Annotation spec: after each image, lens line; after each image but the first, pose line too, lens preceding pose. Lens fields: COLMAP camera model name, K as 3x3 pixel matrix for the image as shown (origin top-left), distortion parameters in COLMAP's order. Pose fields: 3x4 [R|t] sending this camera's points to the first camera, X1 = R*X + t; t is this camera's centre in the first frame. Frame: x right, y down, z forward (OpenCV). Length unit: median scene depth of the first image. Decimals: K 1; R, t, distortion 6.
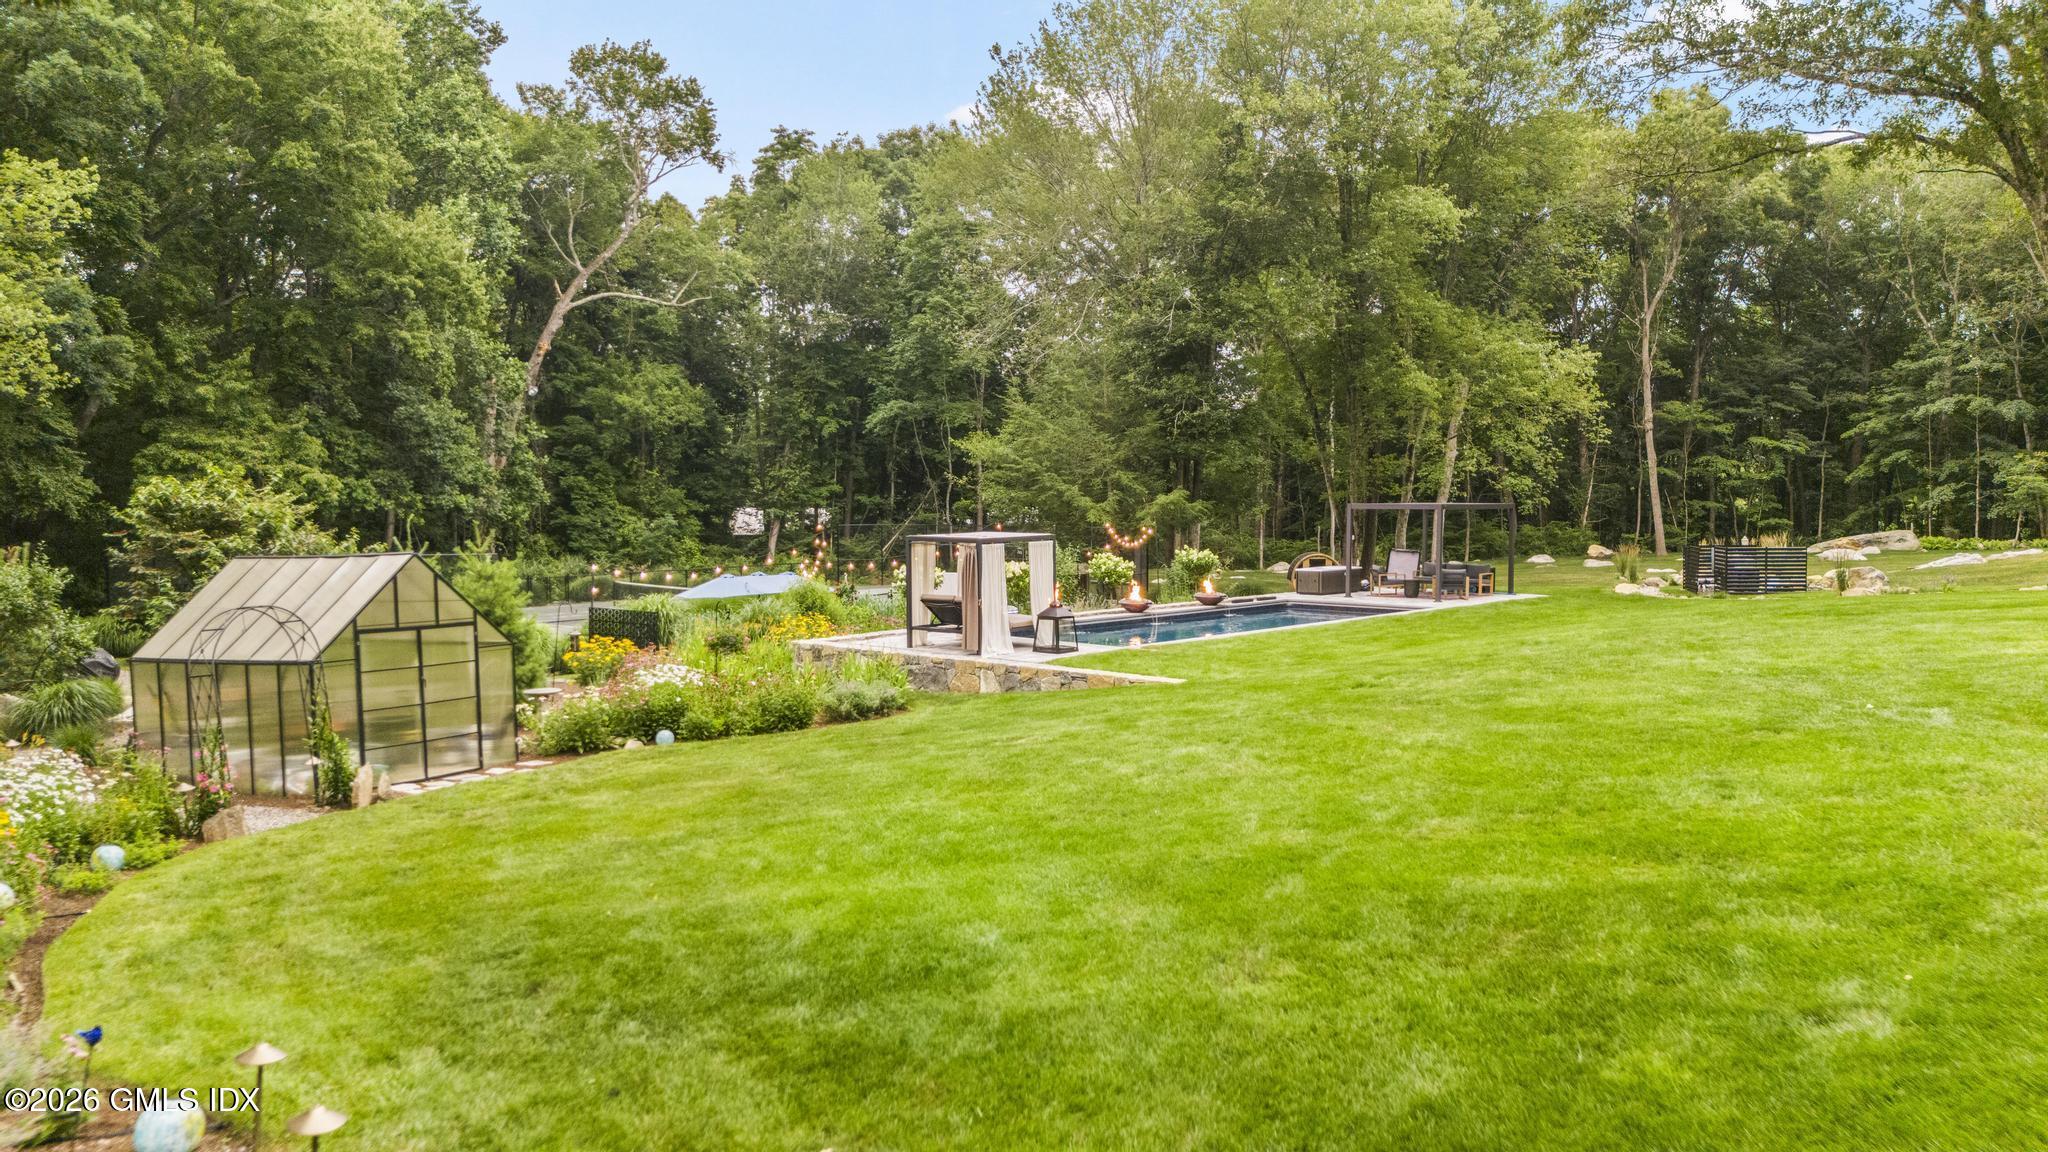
lens RADIAL K [[1473.5, 0, 1023.0], [0, 1473.5, 590.6], [0, 0, 1]] dist [0.074788, -0.089719]
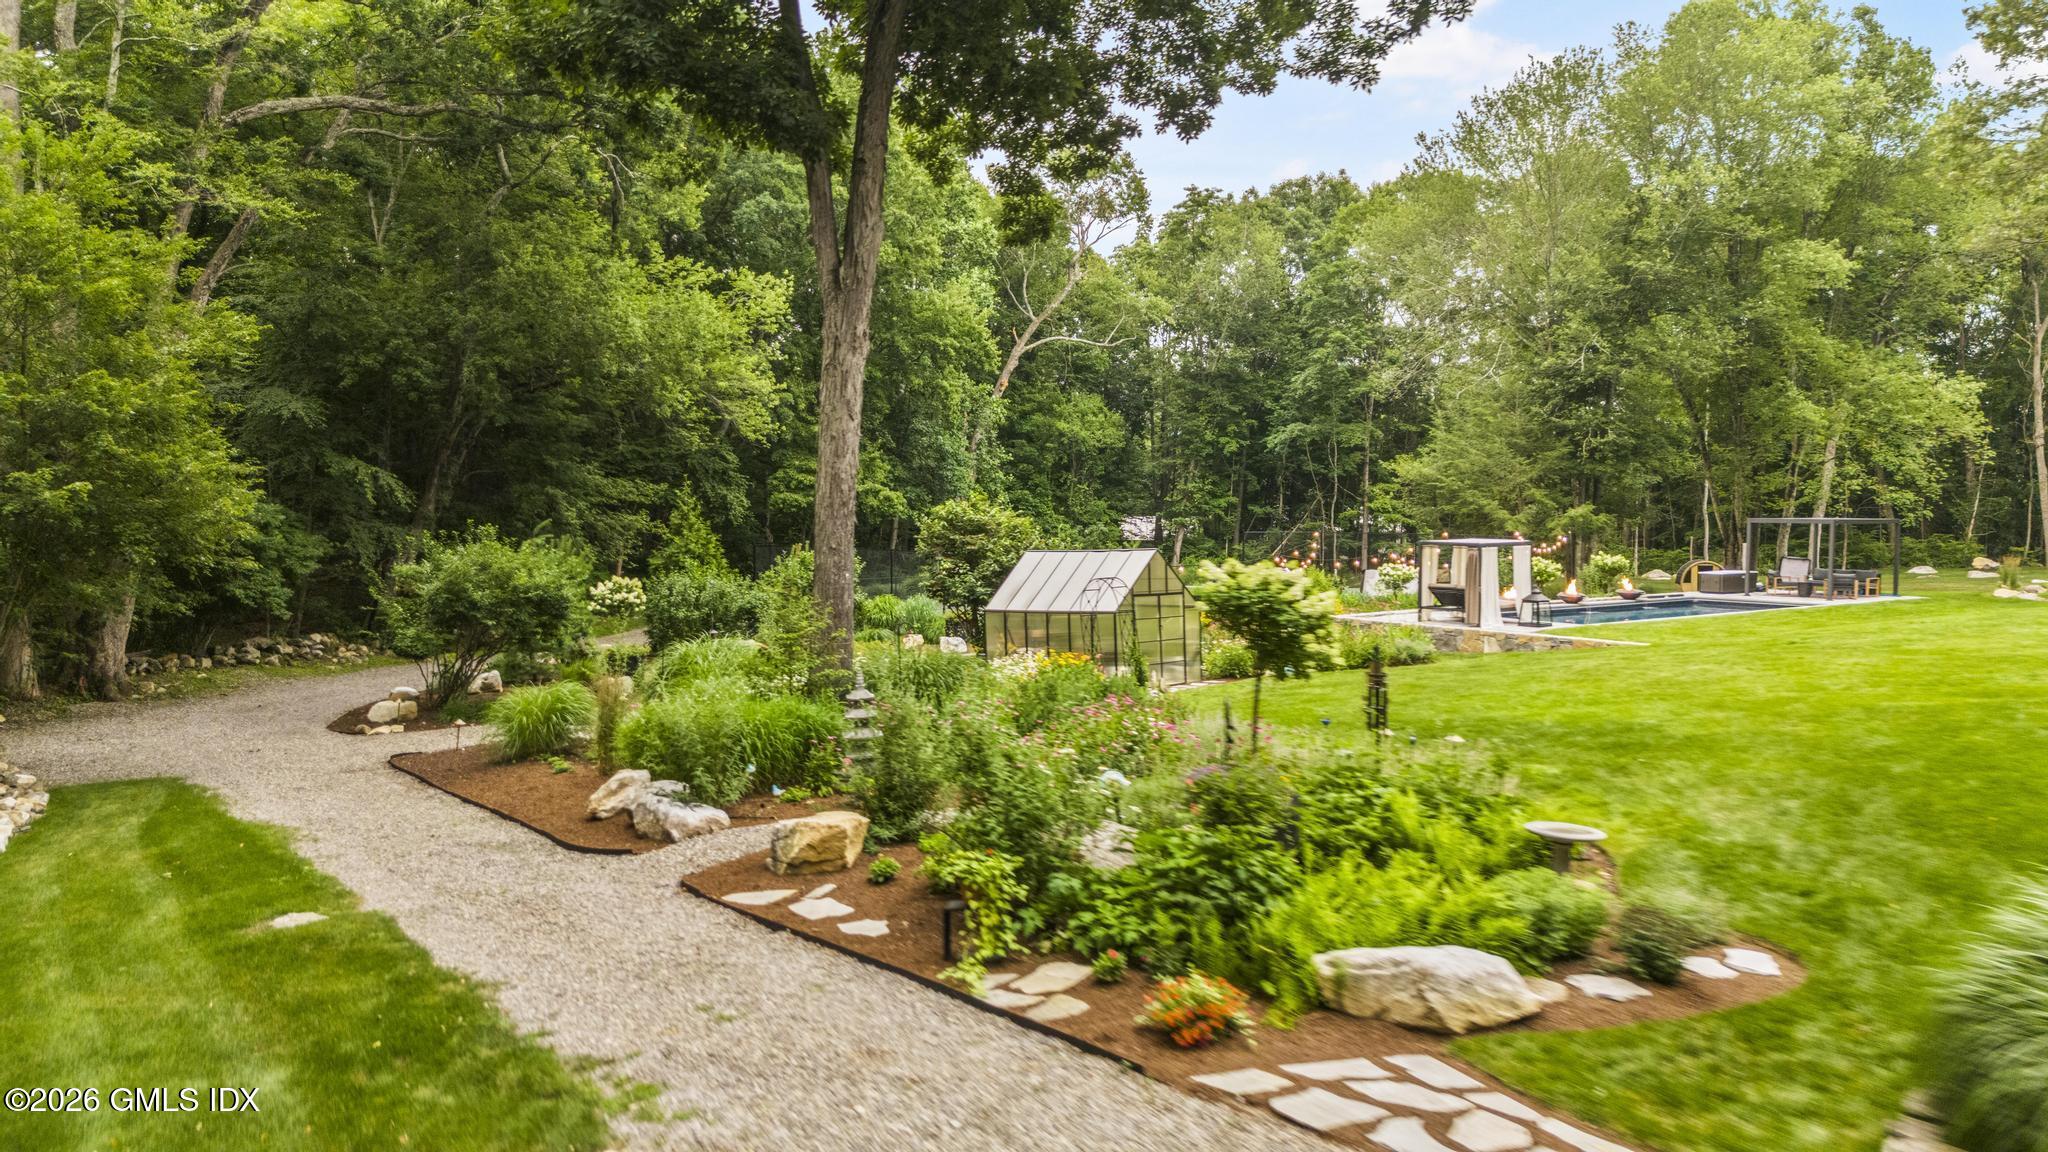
lens RADIAL K [[1478.2, 0, 1020.3], [0, 1478.2, 587.8], [0, 0, 1]] dist [0.053216, -0.055901]
pose [[0.978808, 0.015353, -0.204202, -0.084893], [-0.016764, 0.999846, -0.005184, 0.010821], [0.204091, 0.008497, 0.978915, -0.235159]]
